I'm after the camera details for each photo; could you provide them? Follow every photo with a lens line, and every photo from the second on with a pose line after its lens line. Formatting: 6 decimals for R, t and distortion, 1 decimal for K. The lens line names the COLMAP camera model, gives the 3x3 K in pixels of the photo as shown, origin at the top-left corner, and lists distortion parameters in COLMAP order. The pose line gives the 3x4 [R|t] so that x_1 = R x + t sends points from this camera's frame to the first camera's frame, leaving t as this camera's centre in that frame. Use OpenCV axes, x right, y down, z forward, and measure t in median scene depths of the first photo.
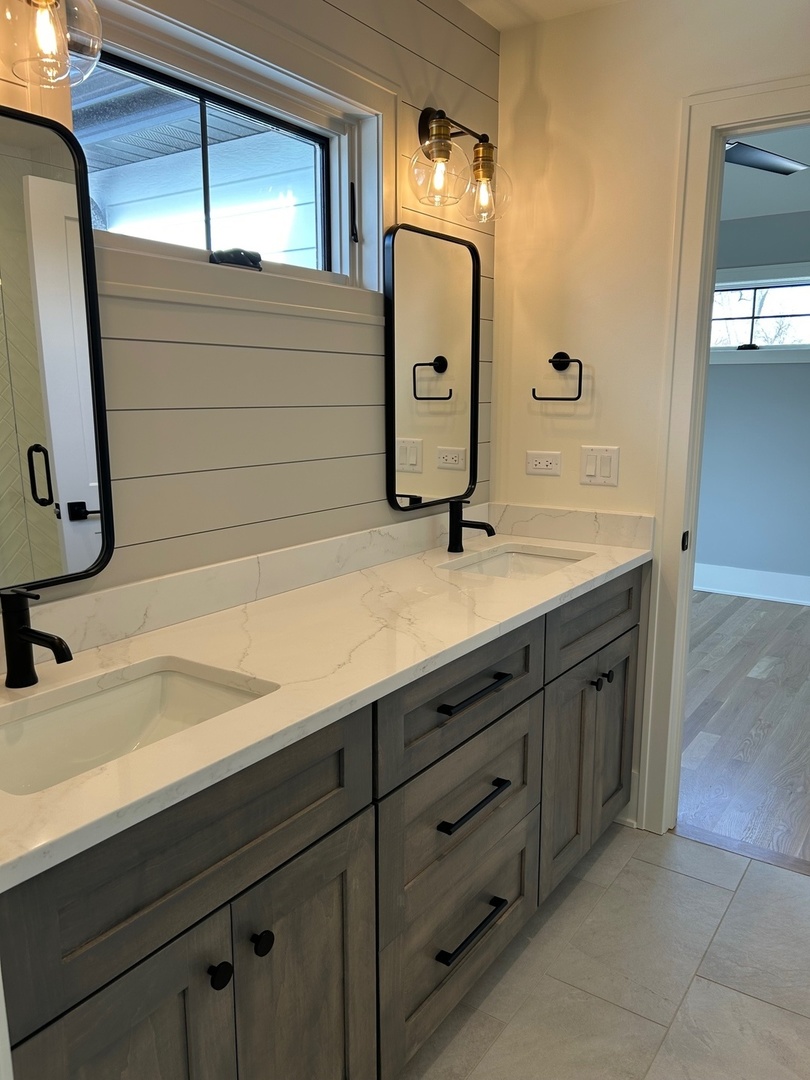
lens RADIAL K [[814.9, 0, 405.1], [0, 814.9, 542.3], [0, 0, 1]] dist [0.045394, -0.043659]
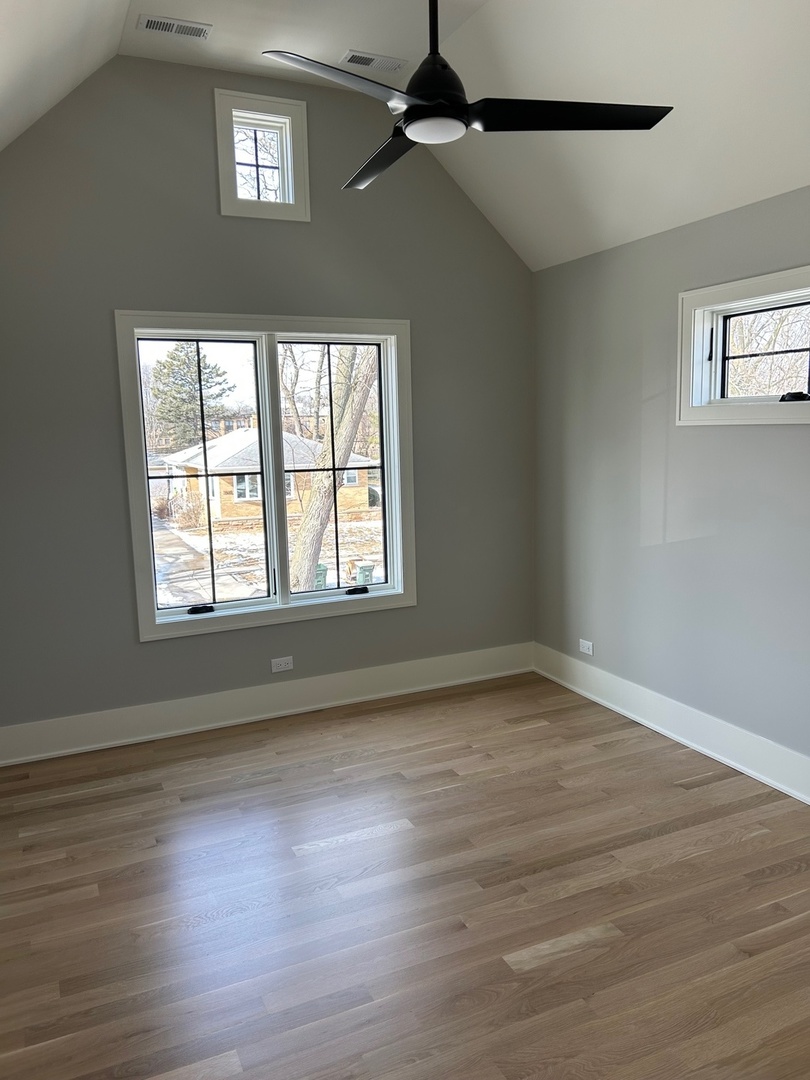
lens RADIAL K [[814.9, 0, 404.5], [0, 814.9, 541.9], [0, 0, 1]] dist [0.045394, -0.043659]
pose [[0.868666, 0.052410, -0.492618, 0.568376], [-0.068462, 0.997547, -0.014593, -0.116702], [0.490645, 0.046401, 0.870123, 0.373152]]
